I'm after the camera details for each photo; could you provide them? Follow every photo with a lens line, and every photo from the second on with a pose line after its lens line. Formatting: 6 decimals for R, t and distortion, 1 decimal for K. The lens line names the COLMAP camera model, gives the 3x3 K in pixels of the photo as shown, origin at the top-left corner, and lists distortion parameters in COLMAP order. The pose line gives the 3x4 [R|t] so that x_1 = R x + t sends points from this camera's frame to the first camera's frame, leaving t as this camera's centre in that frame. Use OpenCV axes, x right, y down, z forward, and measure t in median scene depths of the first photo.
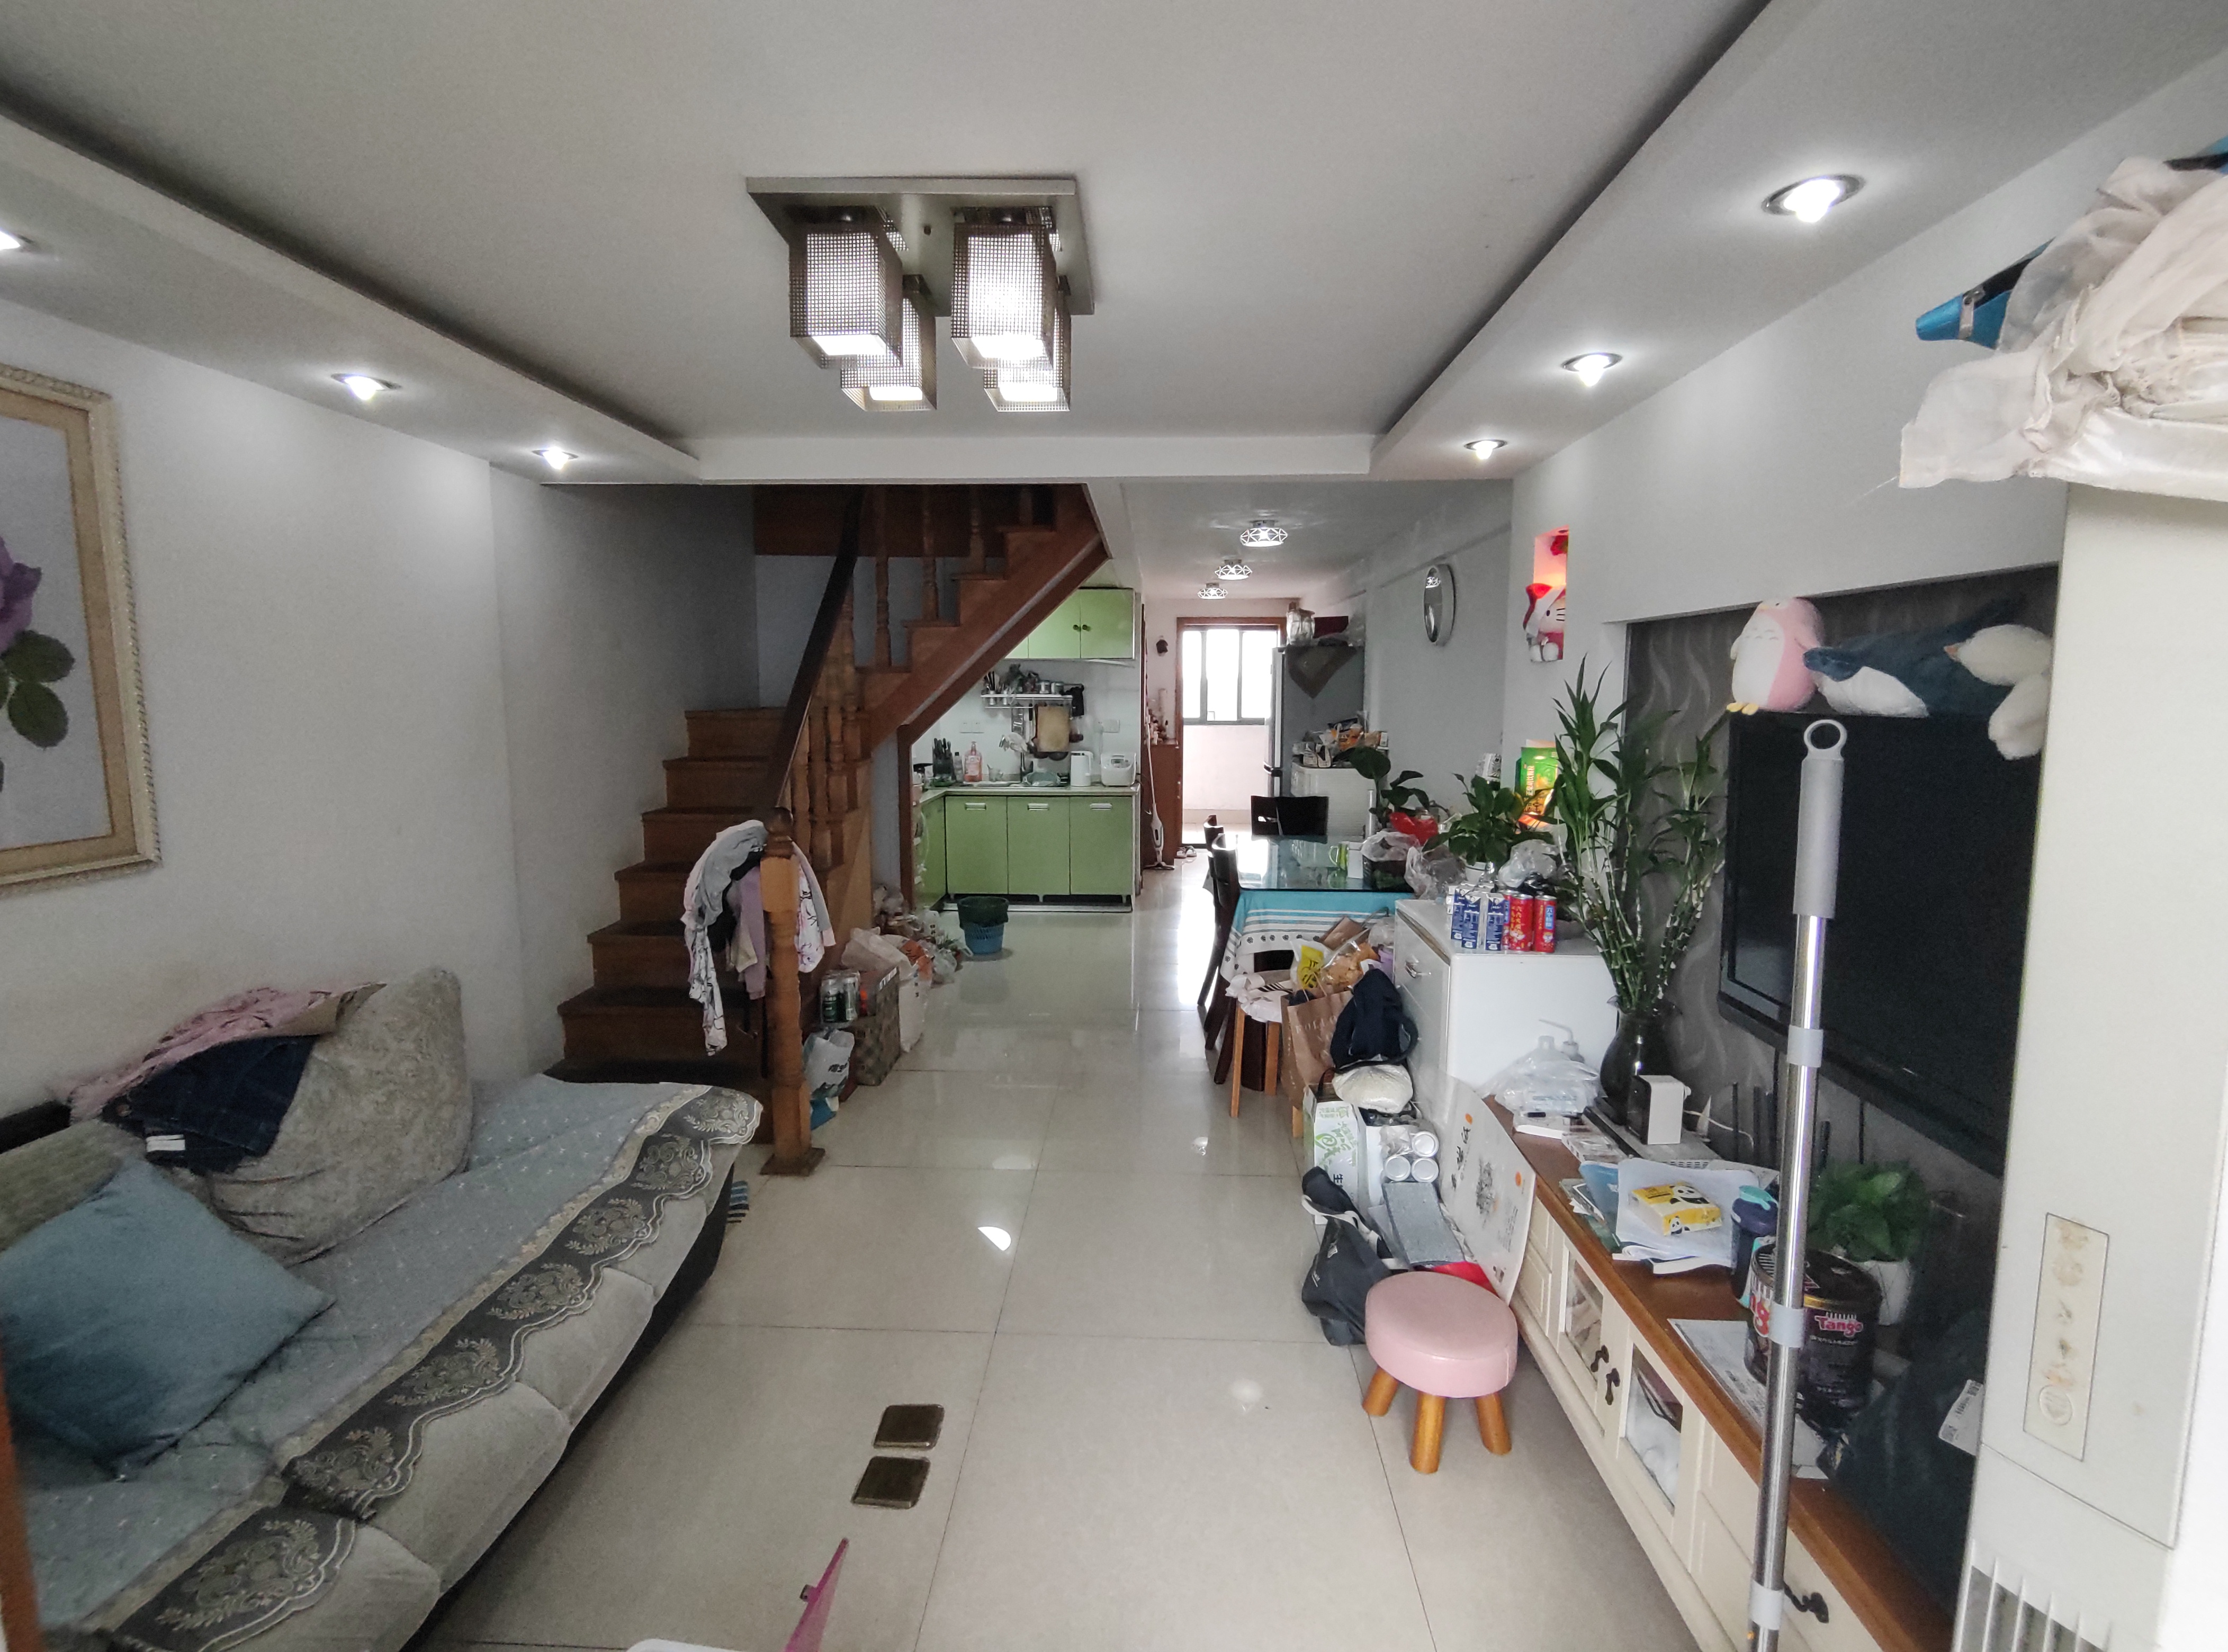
lens RADIAL K [[1065.1, 0, 1114.0], [0, 1065.1, 826.0], [0, 0, 1]] dist [-0.001051, -0.000058]
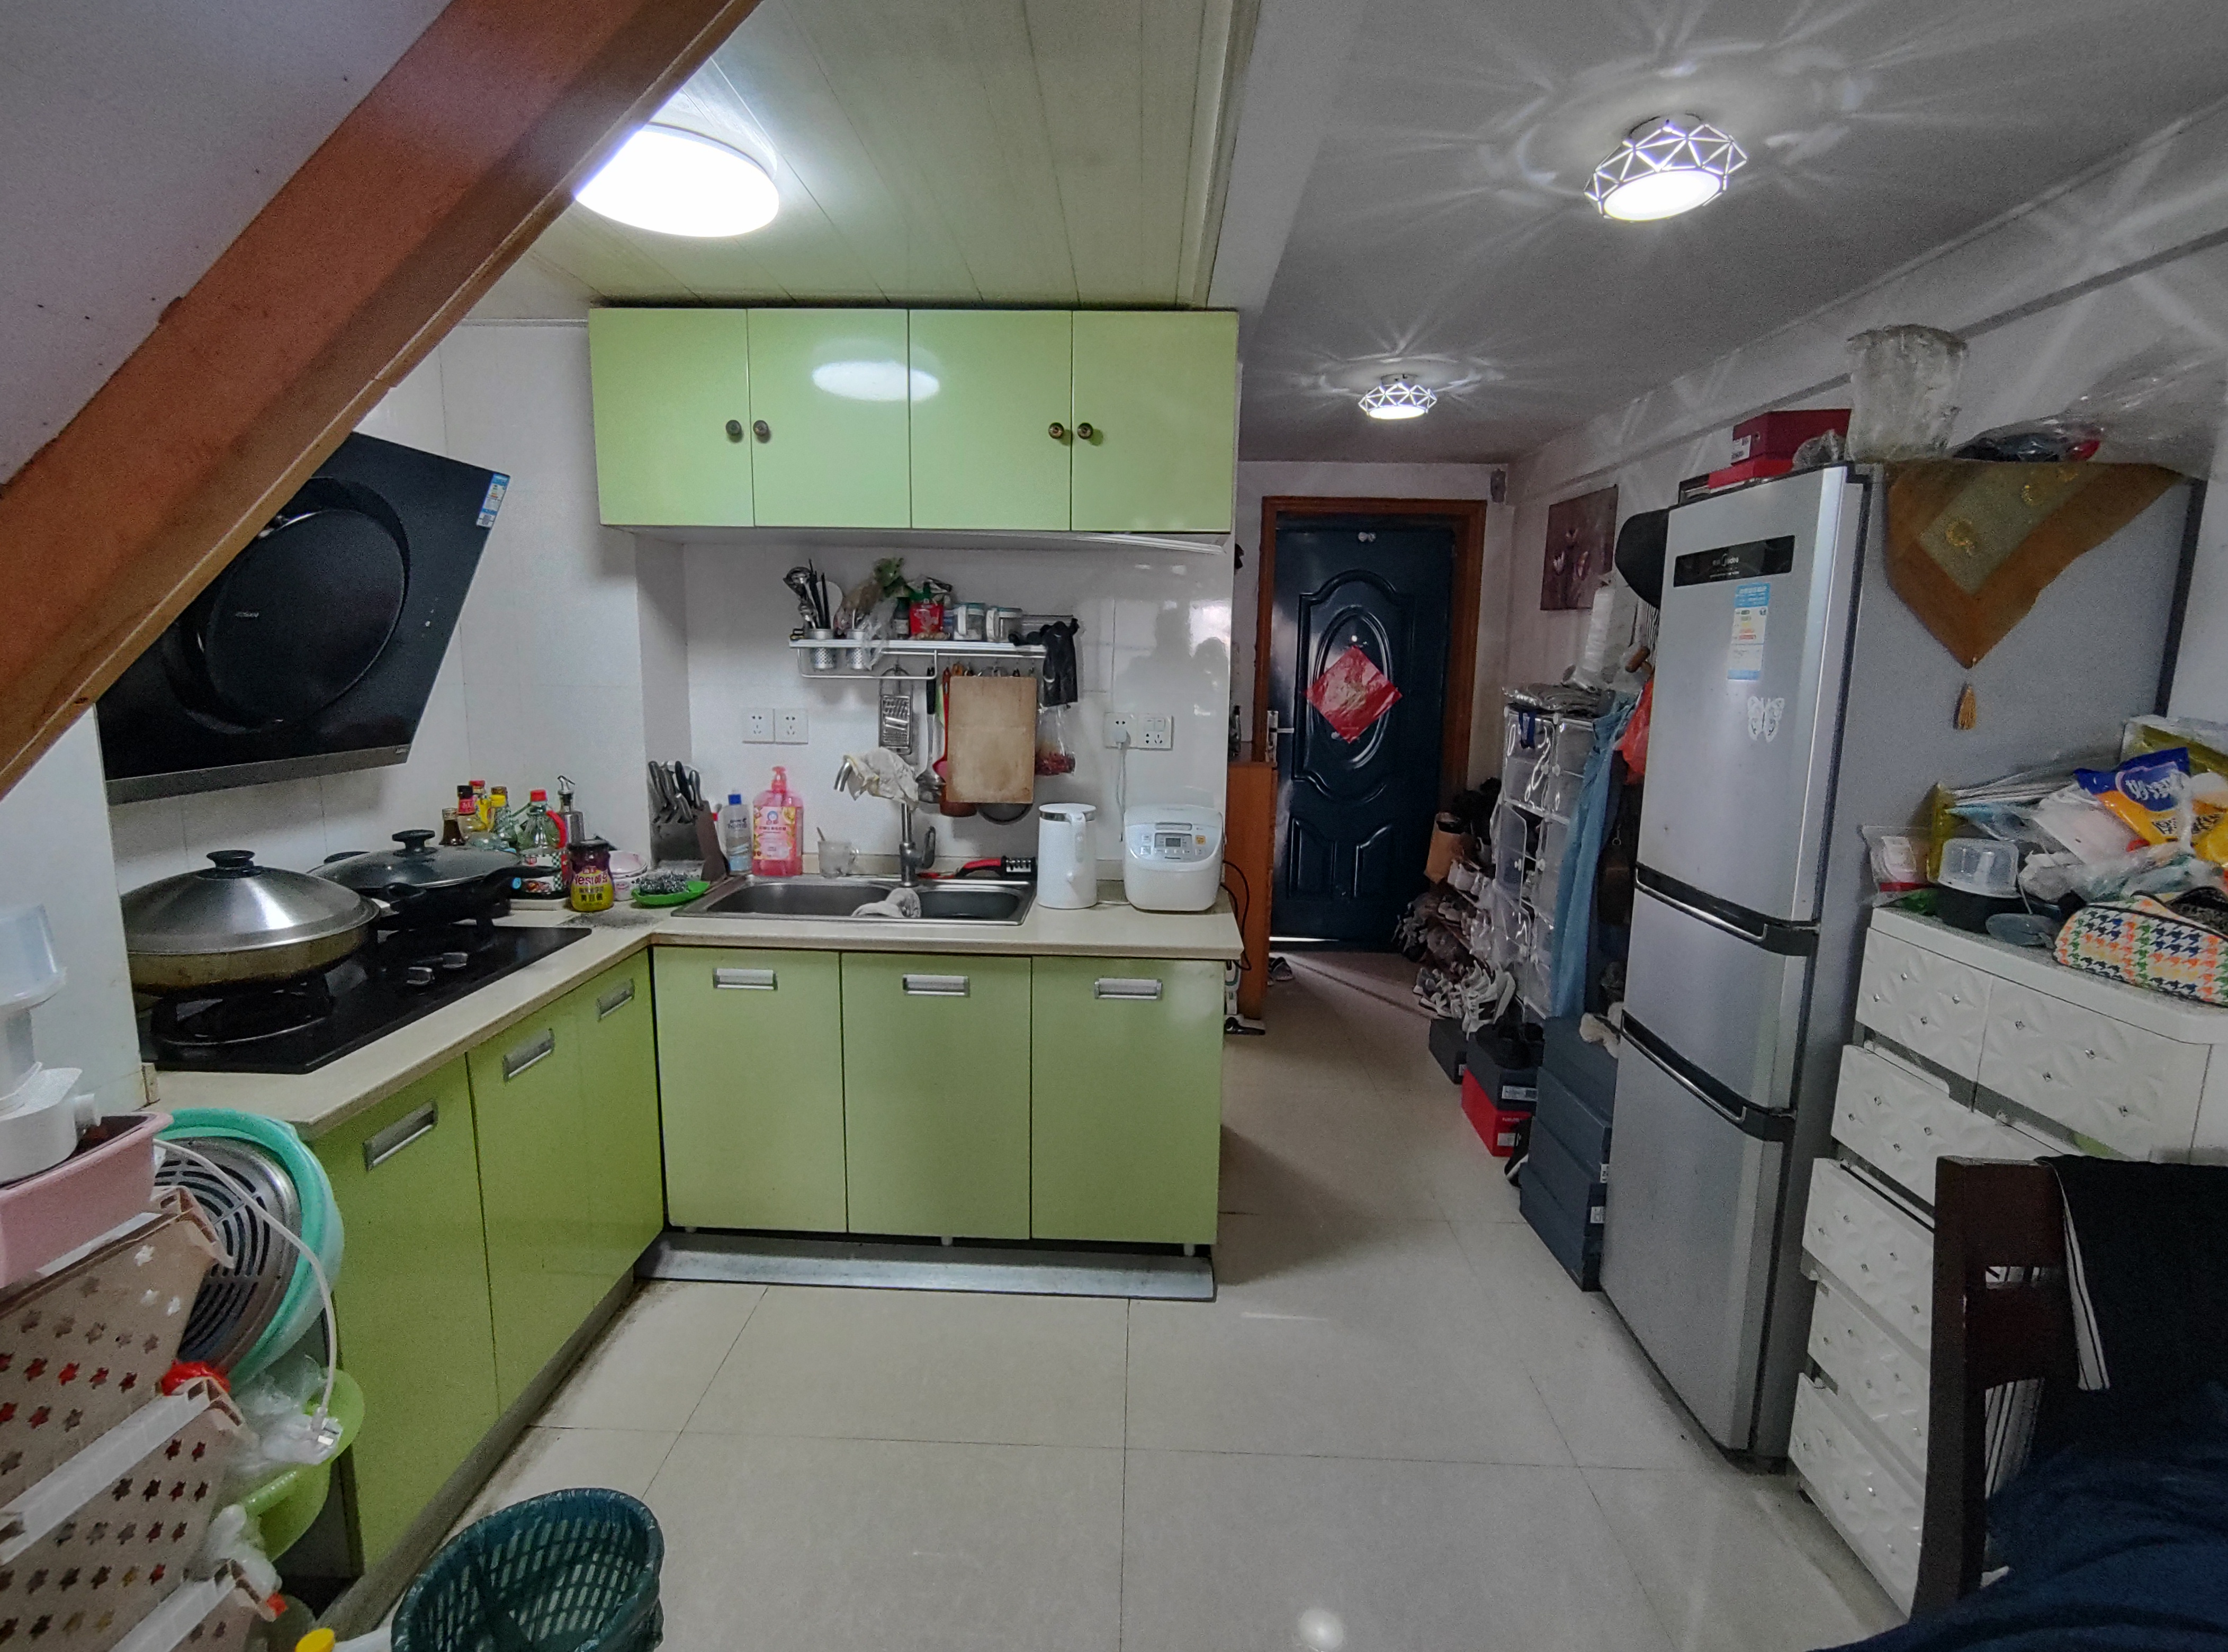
lens RADIAL K [[1065.1, 0, 1114.0], [0, 1065.1, 826.0], [0, 0, 1]] dist [-0.001051, -0.000058]
pose [[0.999799, 0.013845, 0.014528, -0.020590], [-0.014368, 0.999228, 0.036558, -0.075502], [-0.014011, -0.036759, 0.999226, 0.638975]]
